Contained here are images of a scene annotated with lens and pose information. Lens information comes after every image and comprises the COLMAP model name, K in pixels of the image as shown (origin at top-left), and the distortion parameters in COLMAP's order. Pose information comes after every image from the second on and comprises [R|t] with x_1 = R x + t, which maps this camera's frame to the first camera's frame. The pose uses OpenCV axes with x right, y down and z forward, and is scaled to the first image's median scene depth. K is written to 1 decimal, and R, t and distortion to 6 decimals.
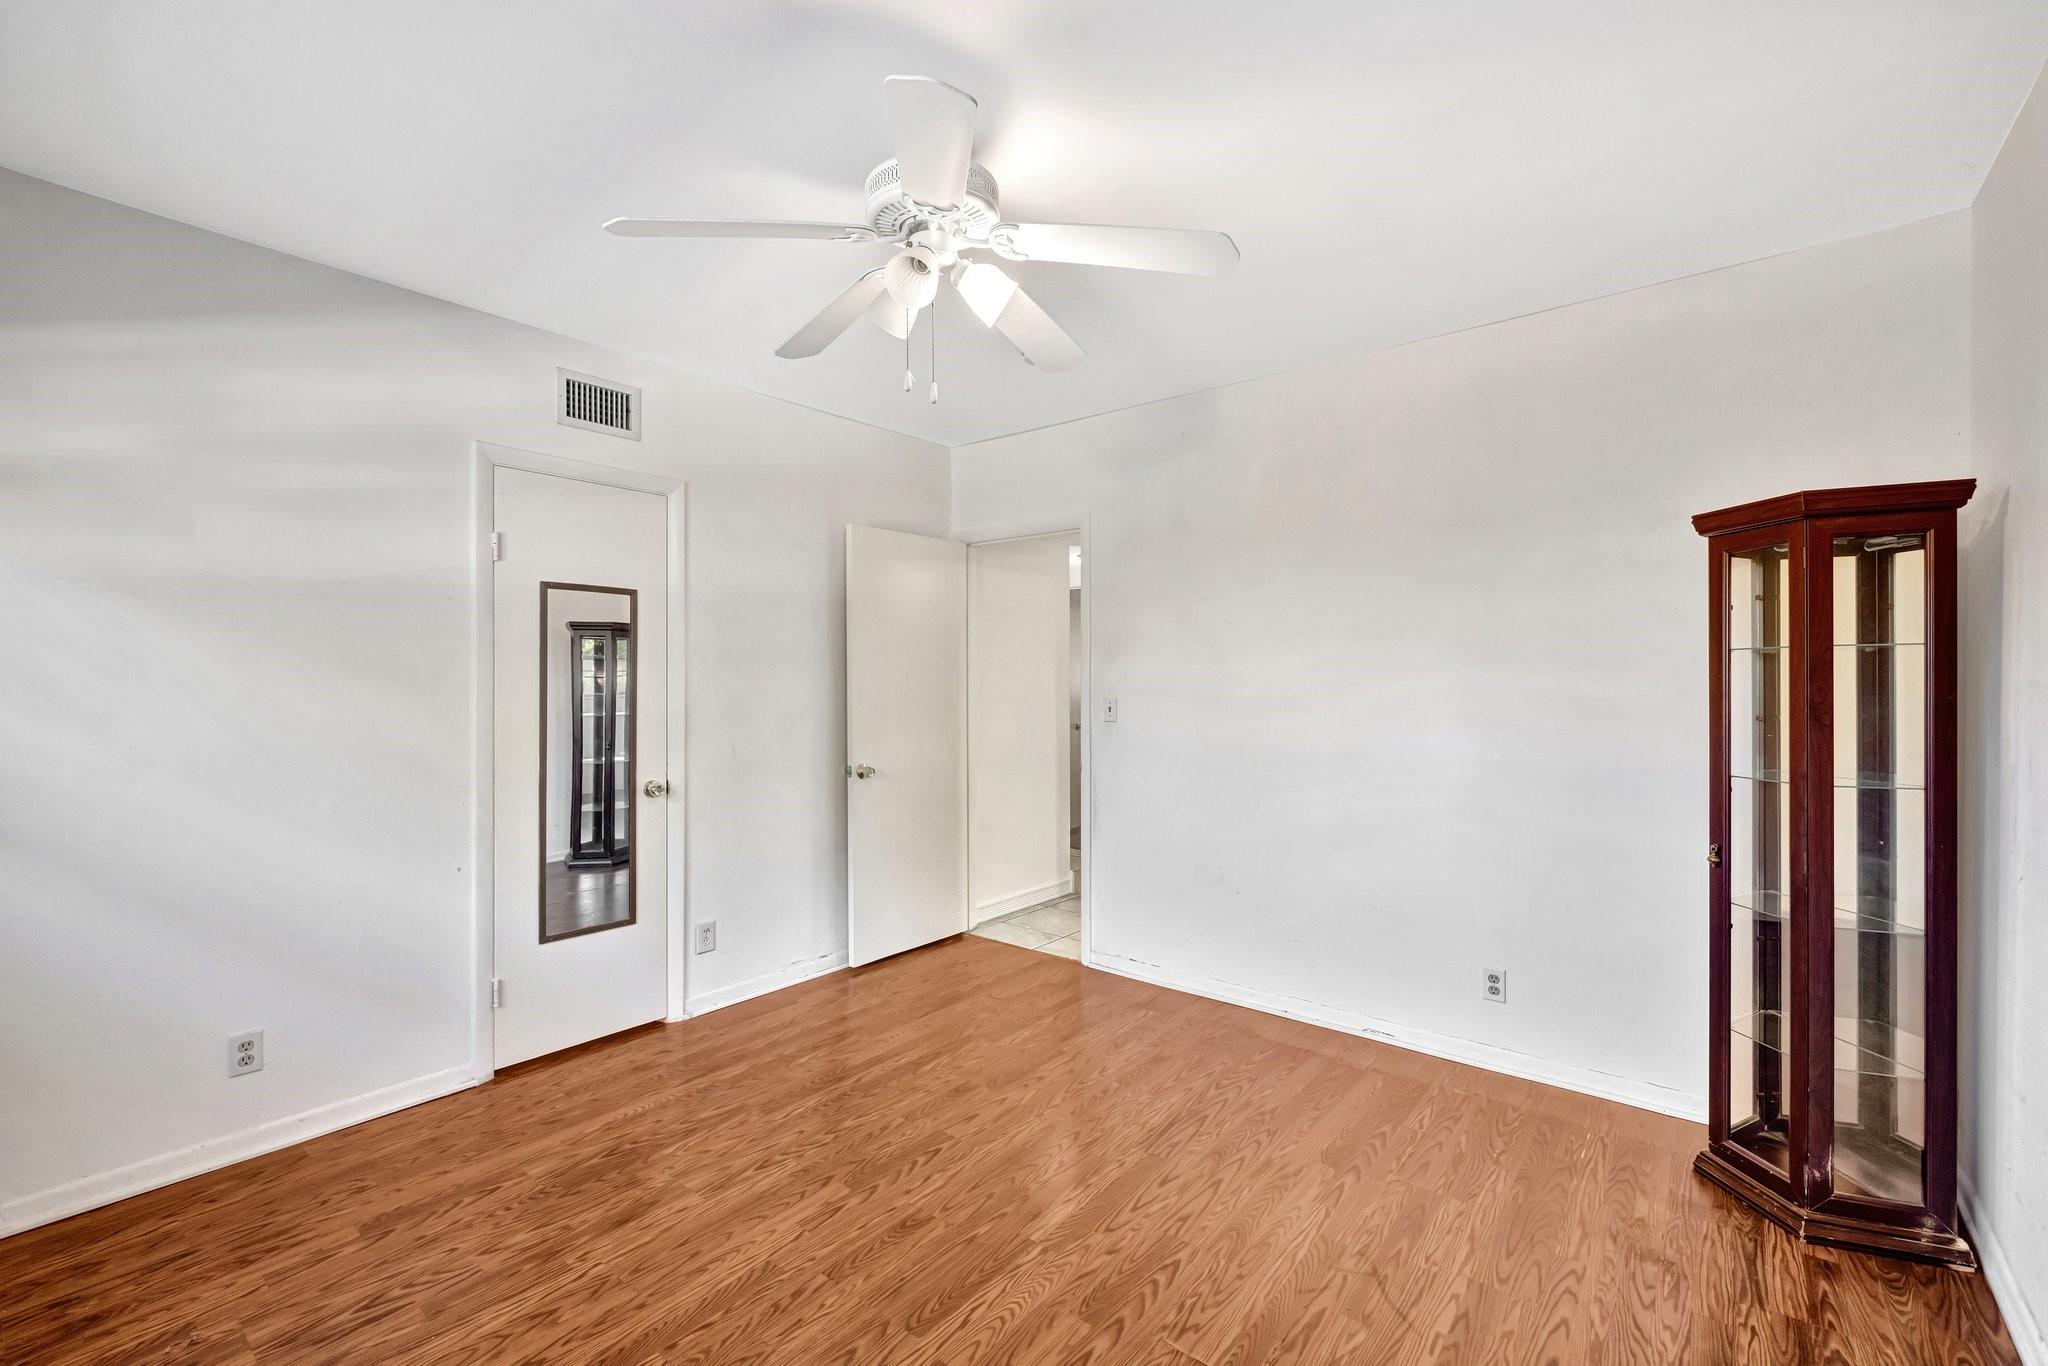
lens RADIAL K [[870.6, 0, 1019.6], [0, 870.6, 696.9], [0, 0, 1]] dist [0.001959, 0.000627]
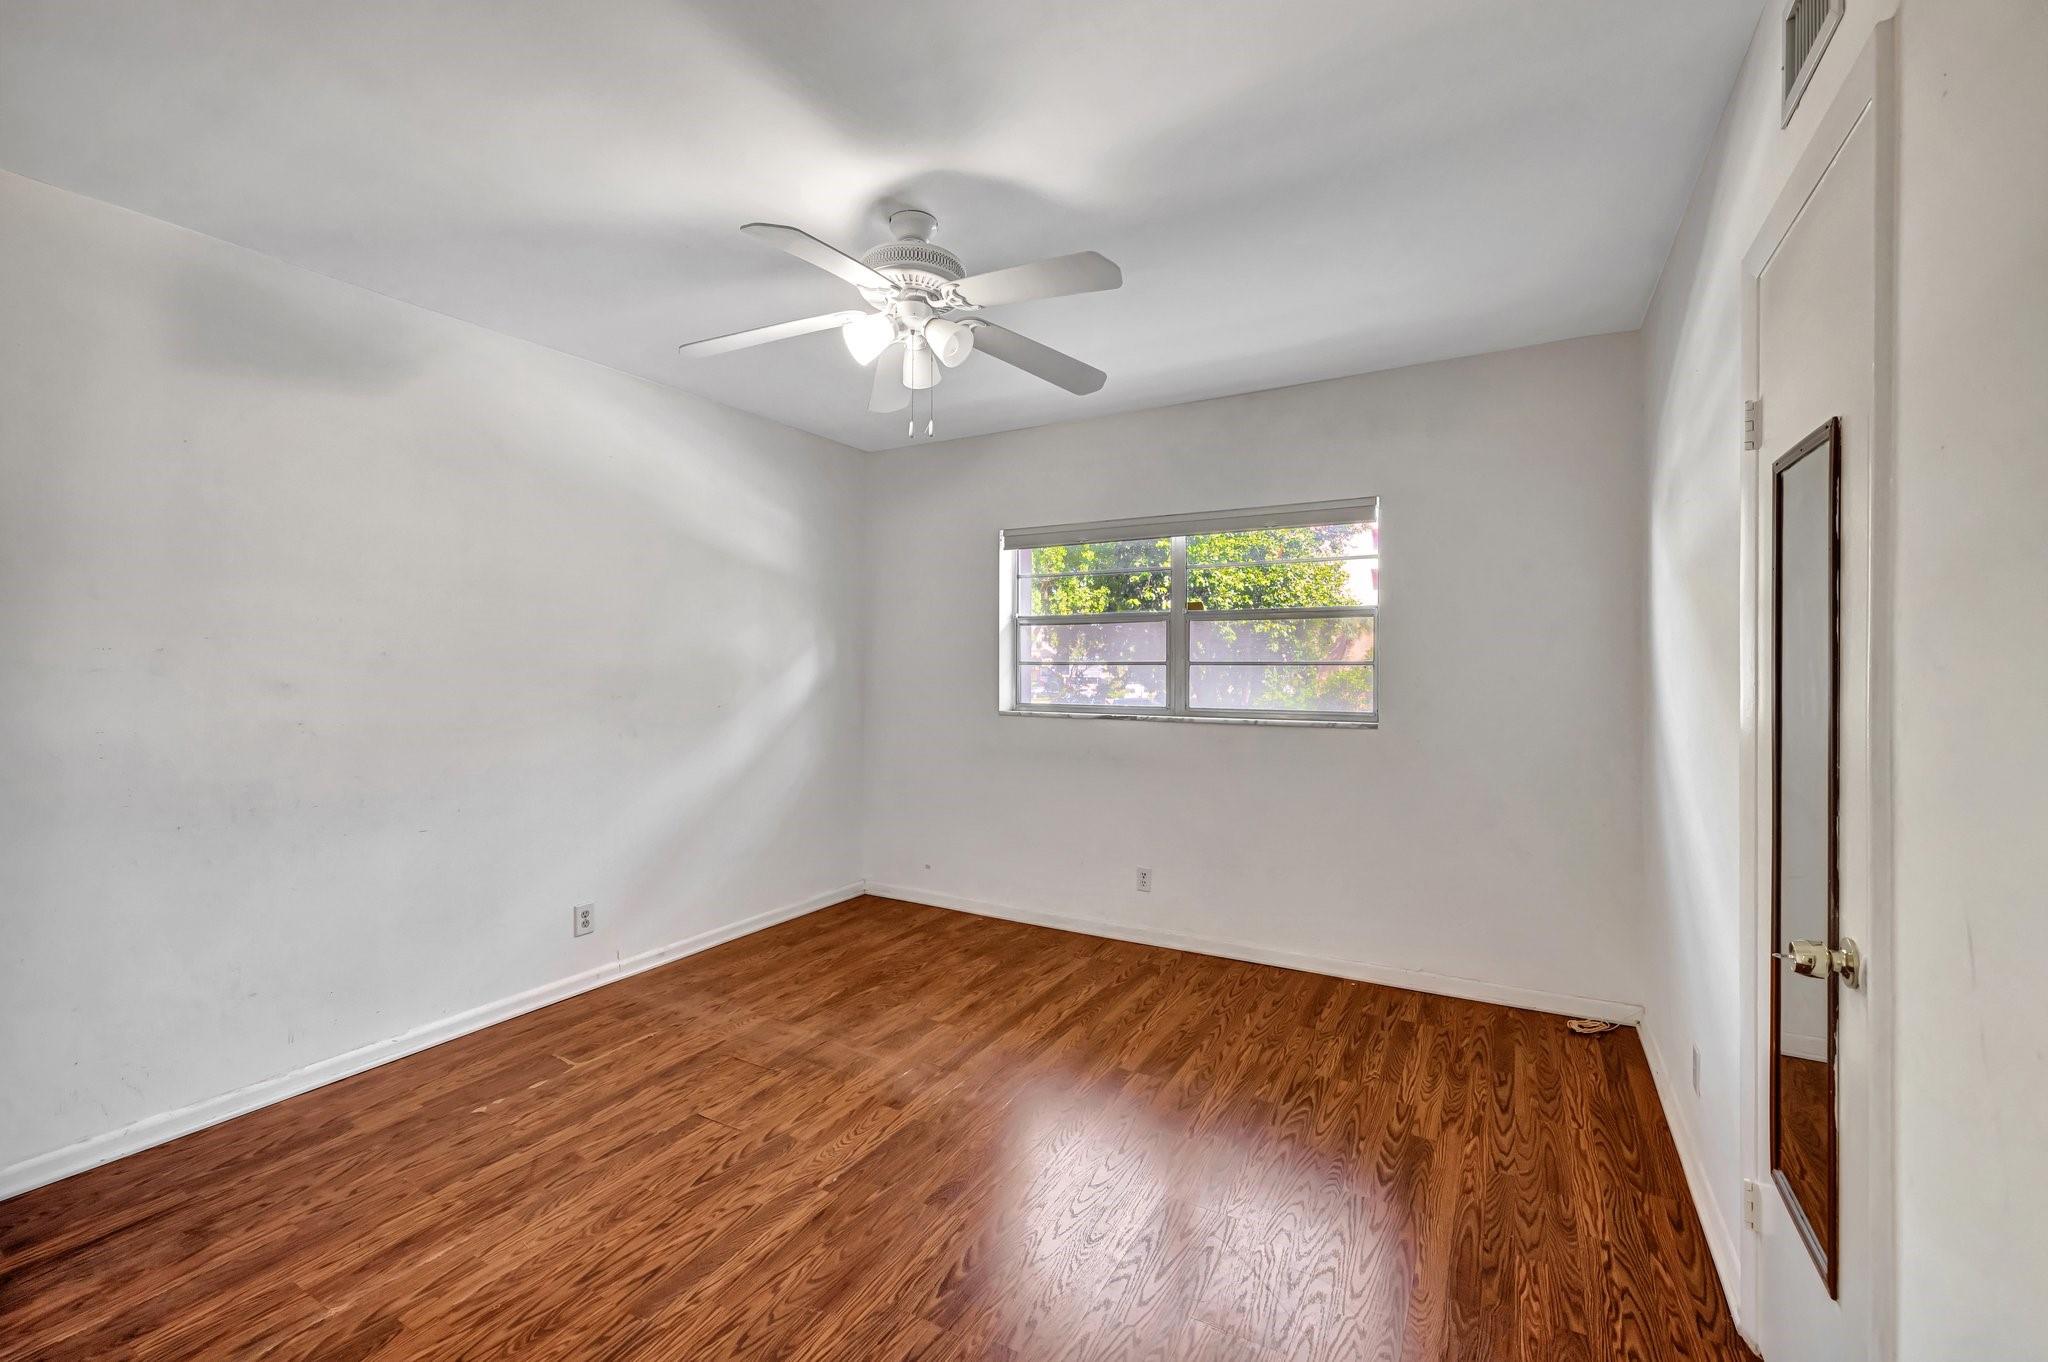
lens RADIAL K [[863.8, 0, 1013.9], [0, 863.8, 650.2], [0, 0, 1]] dist [0.000128, -0.000109]
pose [[-0.988248, -0.003795, -0.152813, -0.039397], [-0.003691, 0.999993, -0.000960, -0.026101], [0.152815, -0.000384, -0.988255, 1.722088]]
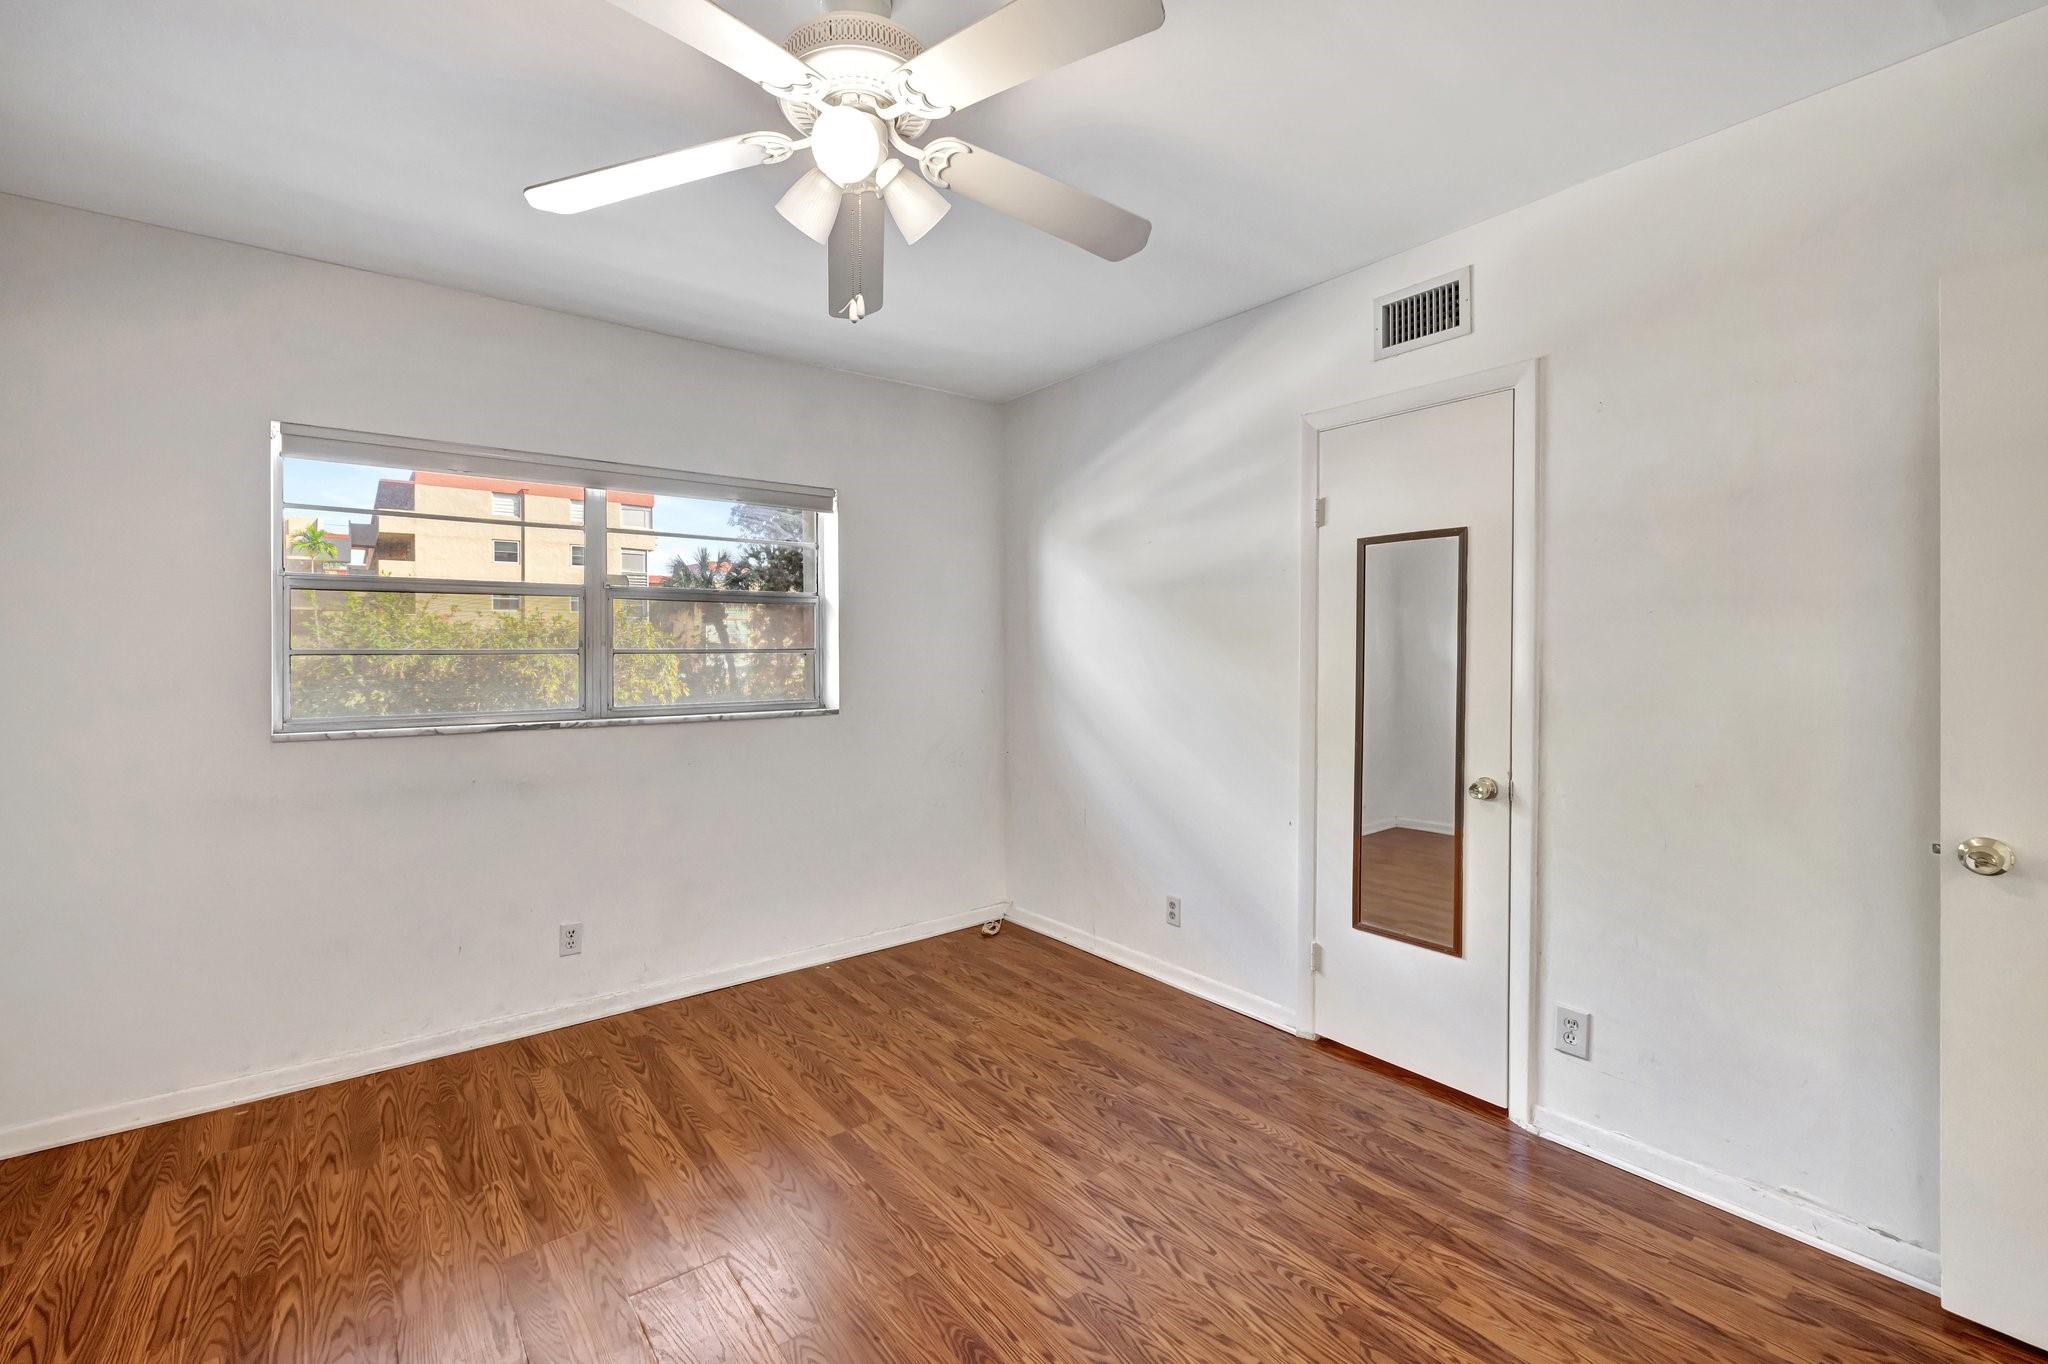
lens RADIAL K [[863.8, 0, 1013.9], [0, 863.8, 651.2], [0, 0, 1]] dist [0.000128, -0.000109]
pose [[-0.229320, 0.000190, -0.973351, 0.519522], [-0.010401, 0.999942, 0.002646, -0.013599], [0.973295, 0.010731, -0.229305, 1.027550]]
